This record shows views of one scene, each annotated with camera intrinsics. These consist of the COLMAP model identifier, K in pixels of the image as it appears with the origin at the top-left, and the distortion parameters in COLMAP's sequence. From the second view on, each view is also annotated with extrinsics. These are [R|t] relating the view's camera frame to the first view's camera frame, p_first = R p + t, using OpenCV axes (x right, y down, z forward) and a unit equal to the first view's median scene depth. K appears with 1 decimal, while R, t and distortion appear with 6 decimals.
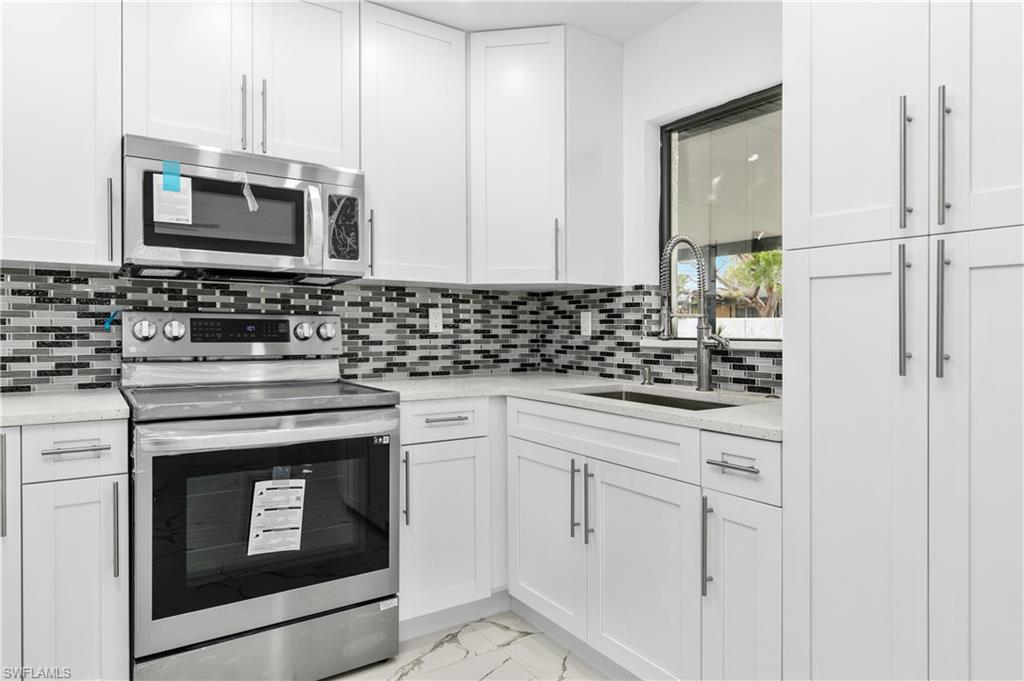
lens RADIAL K [[689.8, 0, 524.3], [0, 689.8, 325.1], [0, 0, 1]] dist [0.005866, 0.000171]
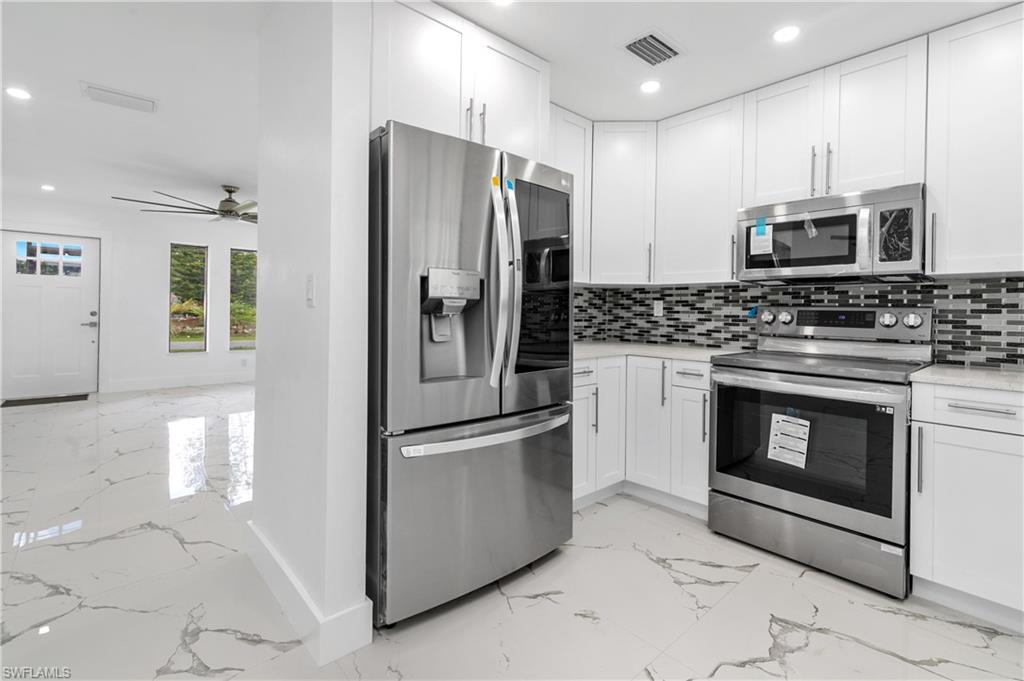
lens RADIAL K [[468.0, 0, 451.3], [0, 468.0, 308.0], [0, 0, 1]] dist [0.009693, 0.000249]
pose [[-0.014049, -0.011188, -0.999839, 0.611958], [-0.008647, 0.999901, -0.011067, 0.003582], [0.999864, 0.008490, -0.014144, 0.241366]]
